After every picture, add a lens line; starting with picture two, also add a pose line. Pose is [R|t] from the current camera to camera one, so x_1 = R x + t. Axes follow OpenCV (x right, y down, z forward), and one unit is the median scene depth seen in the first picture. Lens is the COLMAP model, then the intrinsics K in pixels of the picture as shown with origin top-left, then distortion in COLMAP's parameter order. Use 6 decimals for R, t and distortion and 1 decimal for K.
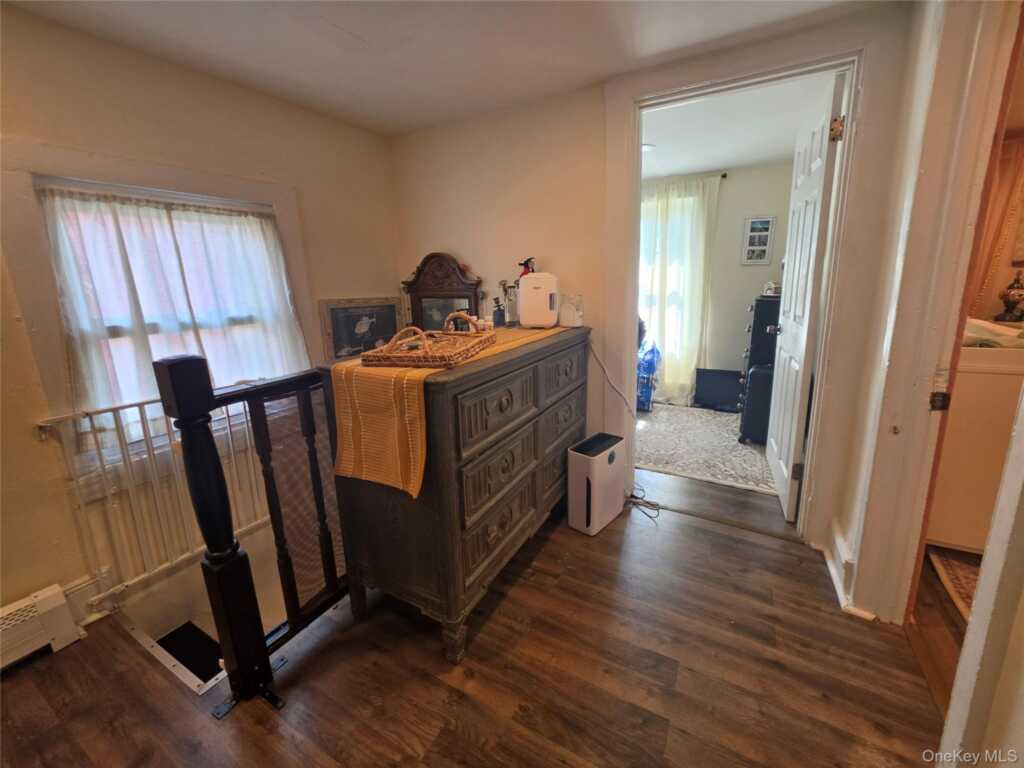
lens RADIAL K [[407.6, 0, 514.7], [0, 407.6, 379.4], [0, 0, 1]] dist [-0.006381, 0.001441]
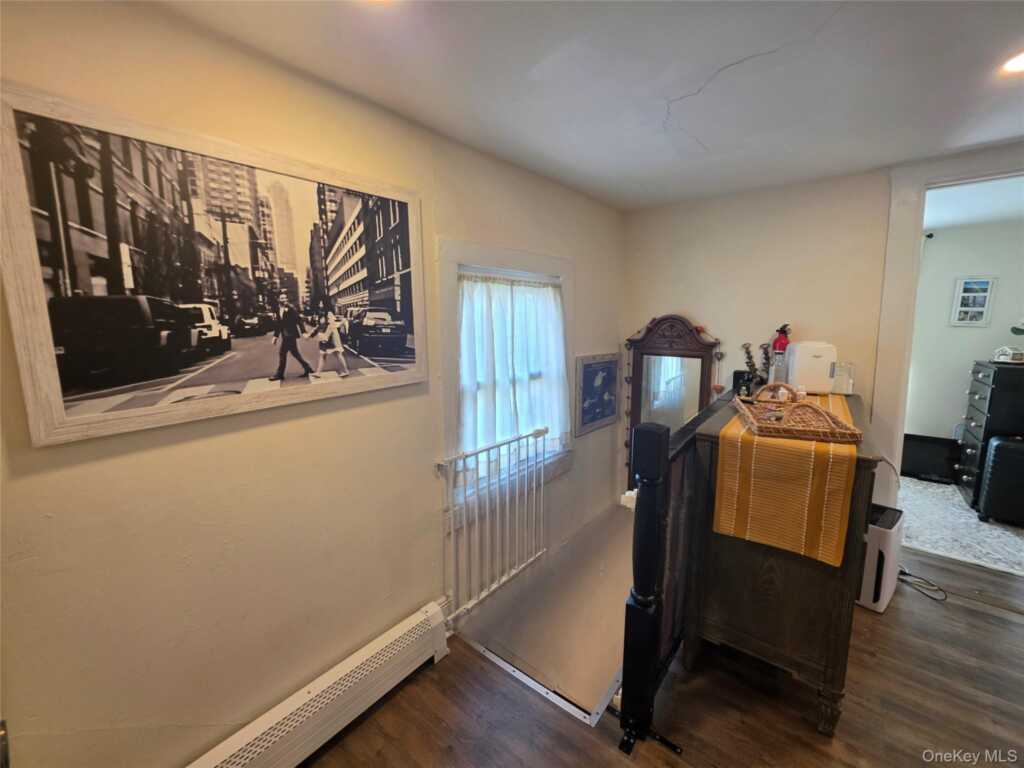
lens RADIAL K [[407.6, 0, 513.9], [0, 407.6, 377.7], [0, 0, 1]] dist [-0.006381, 0.001441]
pose [[0.986519, 0.043486, -0.157763, -0.557924], [-0.058256, 0.994215, -0.090236, -0.033447], [0.152926, 0.098210, 0.983345, -0.135827]]
